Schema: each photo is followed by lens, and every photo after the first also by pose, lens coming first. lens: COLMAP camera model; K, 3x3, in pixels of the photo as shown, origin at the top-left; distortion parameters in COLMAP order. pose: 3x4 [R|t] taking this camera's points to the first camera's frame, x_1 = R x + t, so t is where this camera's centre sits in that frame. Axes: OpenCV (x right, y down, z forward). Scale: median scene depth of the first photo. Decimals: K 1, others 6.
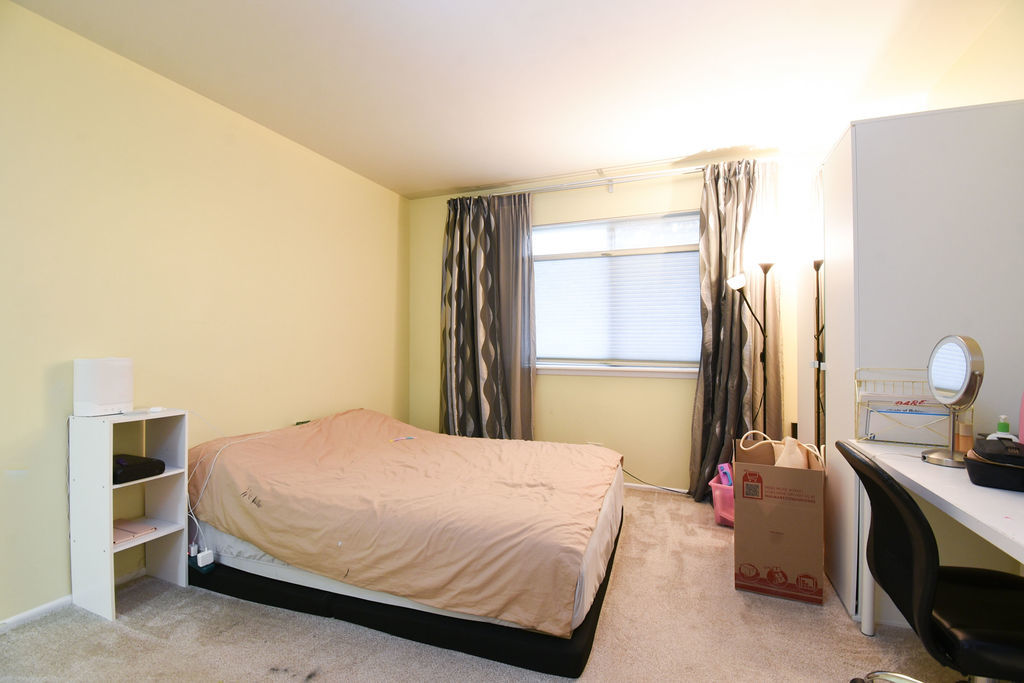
lens RADIAL K [[450.0, 0, 511.5], [0, 450.0, 343.4], [0, 0, 1]] dist [0.007040, -0.016760]
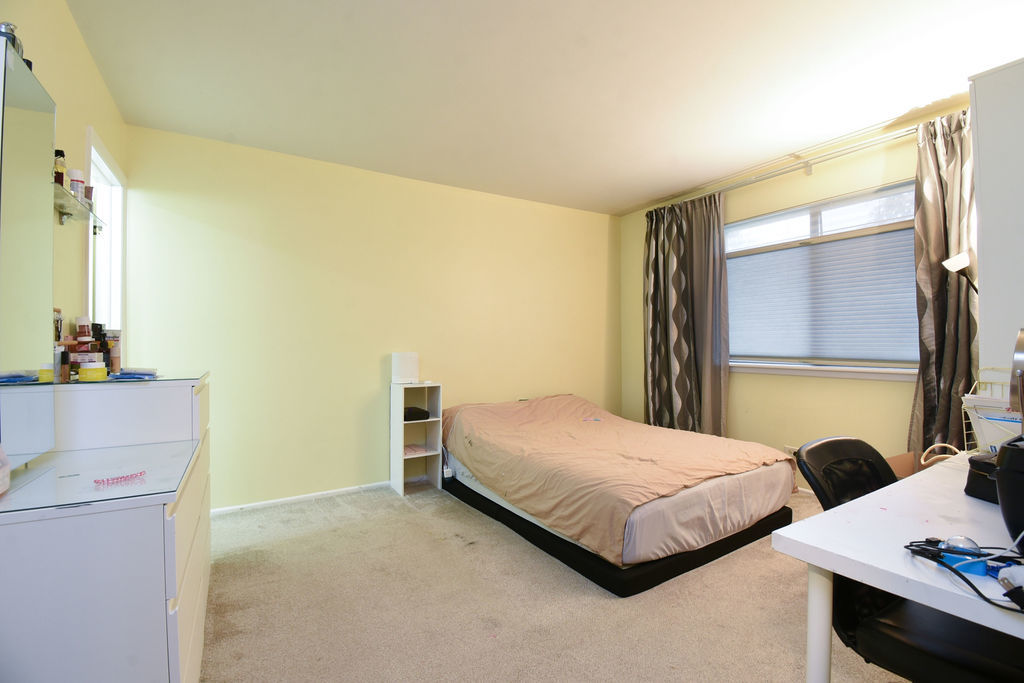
lens RADIAL K [[450.0, 0, 509.1], [0, 450.0, 344.6], [0, 0, 1]] dist [0.007040, -0.016760]
pose [[0.793013, -0.005207, -0.609182, 0.328740], [0.009506, 0.999947, 0.003828, -0.000218], [0.609130, -0.008827, 0.793021, -0.112971]]
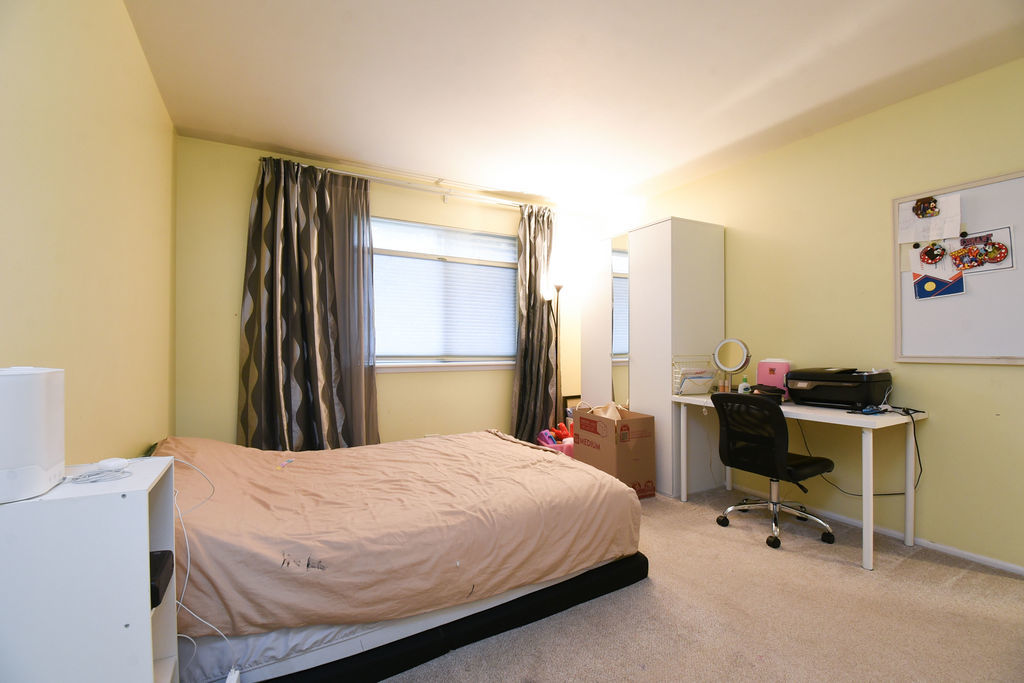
lens RADIAL K [[450.0, 0, 514.7], [0, 450.0, 343.0], [0, 0, 1]] dist [0.007040, -0.016760]
pose [[0.631190, 0.002822, 0.775623, -0.583318], [-0.004182, 0.999991, -0.000236, 0.004358], [-0.775617, -0.003095, 0.631197, 0.203897]]
